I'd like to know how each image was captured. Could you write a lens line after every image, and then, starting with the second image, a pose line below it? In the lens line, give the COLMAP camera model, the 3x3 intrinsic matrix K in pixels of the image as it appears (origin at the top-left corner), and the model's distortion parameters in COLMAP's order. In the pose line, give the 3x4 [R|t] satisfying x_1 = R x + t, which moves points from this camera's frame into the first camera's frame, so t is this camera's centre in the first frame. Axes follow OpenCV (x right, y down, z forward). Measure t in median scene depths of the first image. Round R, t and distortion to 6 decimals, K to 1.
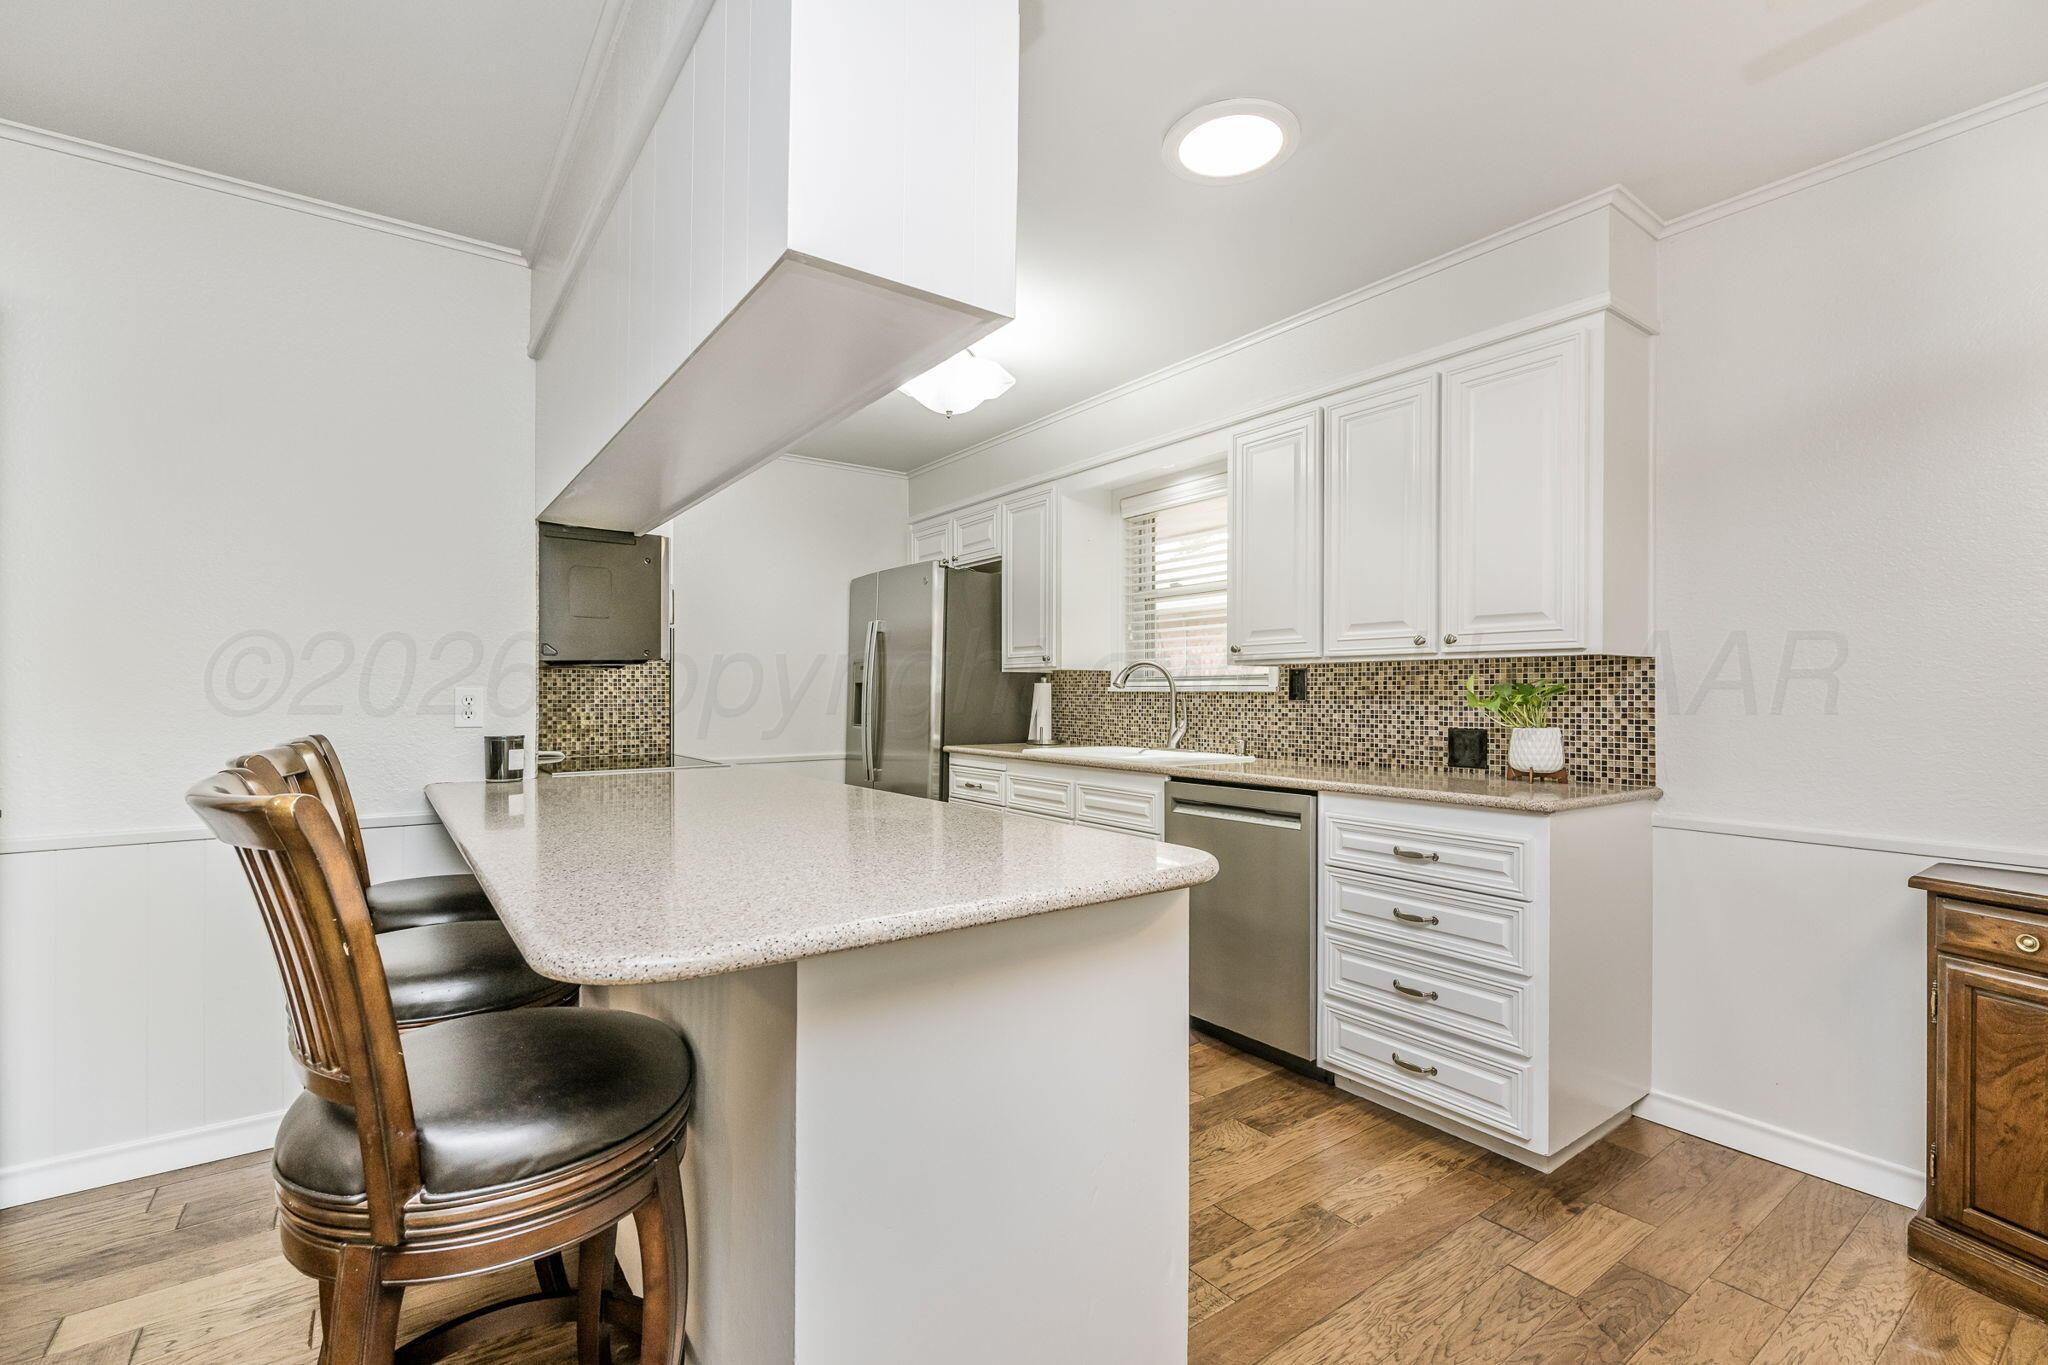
lens RADIAL K [[895.0, 0, 1022.3], [0, 895.0, 695.4], [0, 0, 1]] dist [-0.002127, 0.000121]
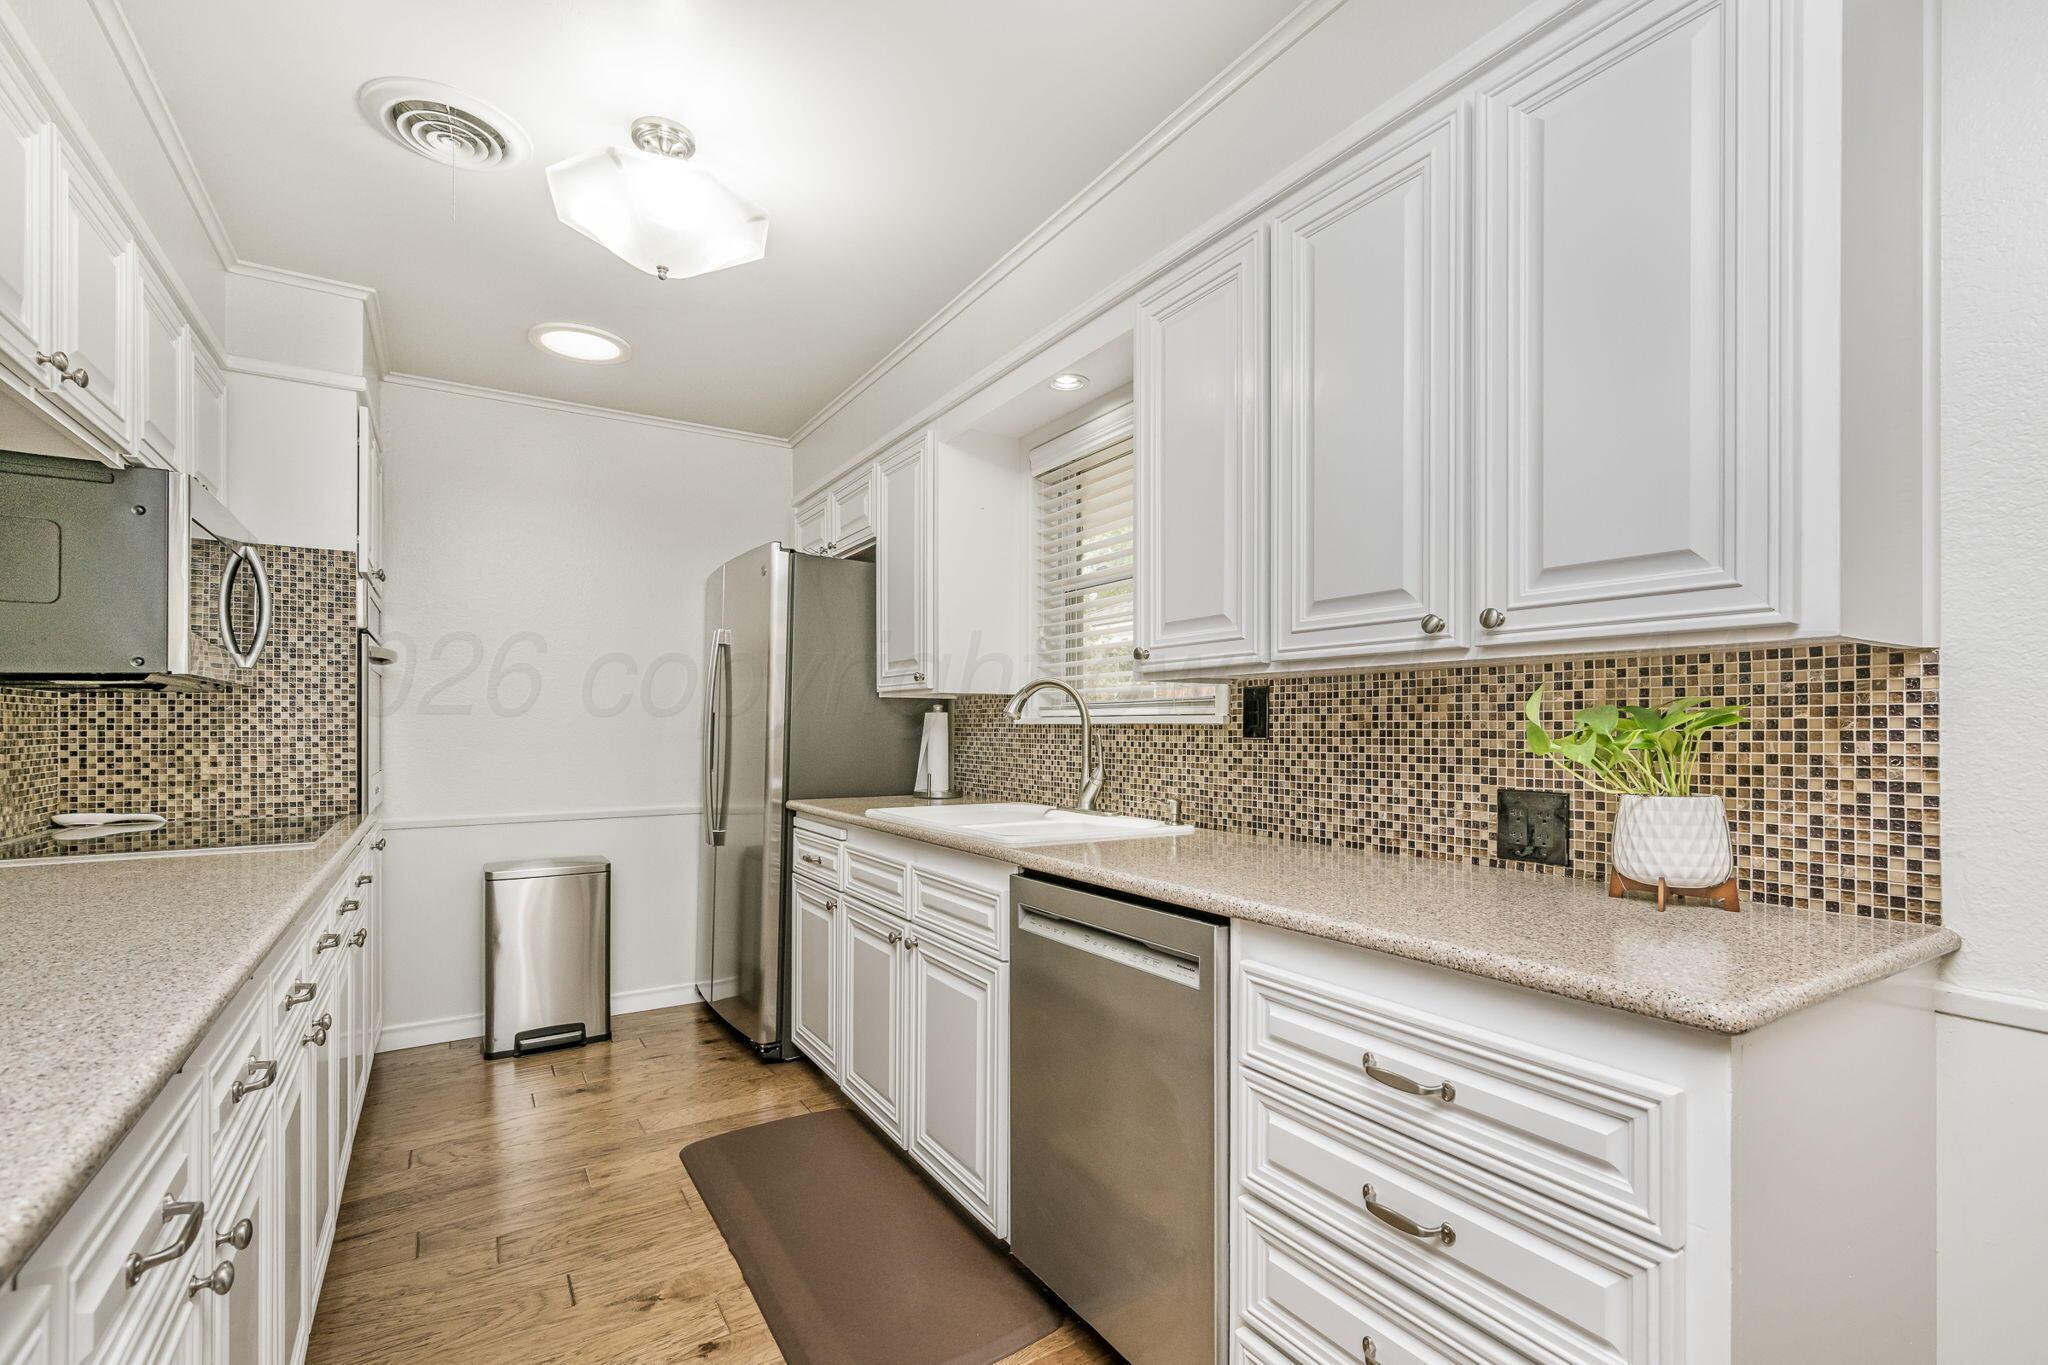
lens RADIAL K [[914.7, 0, 1029.1], [0, 914.7, 724.3], [0, 0, 1]] dist [-0.000179, 0.000167]
pose [[0.998233, -0.001729, -0.059402, 0.211285], [0.001475, 0.999990, -0.004318, -0.001453], [0.059408, 0.004222, 0.998225, 0.399711]]
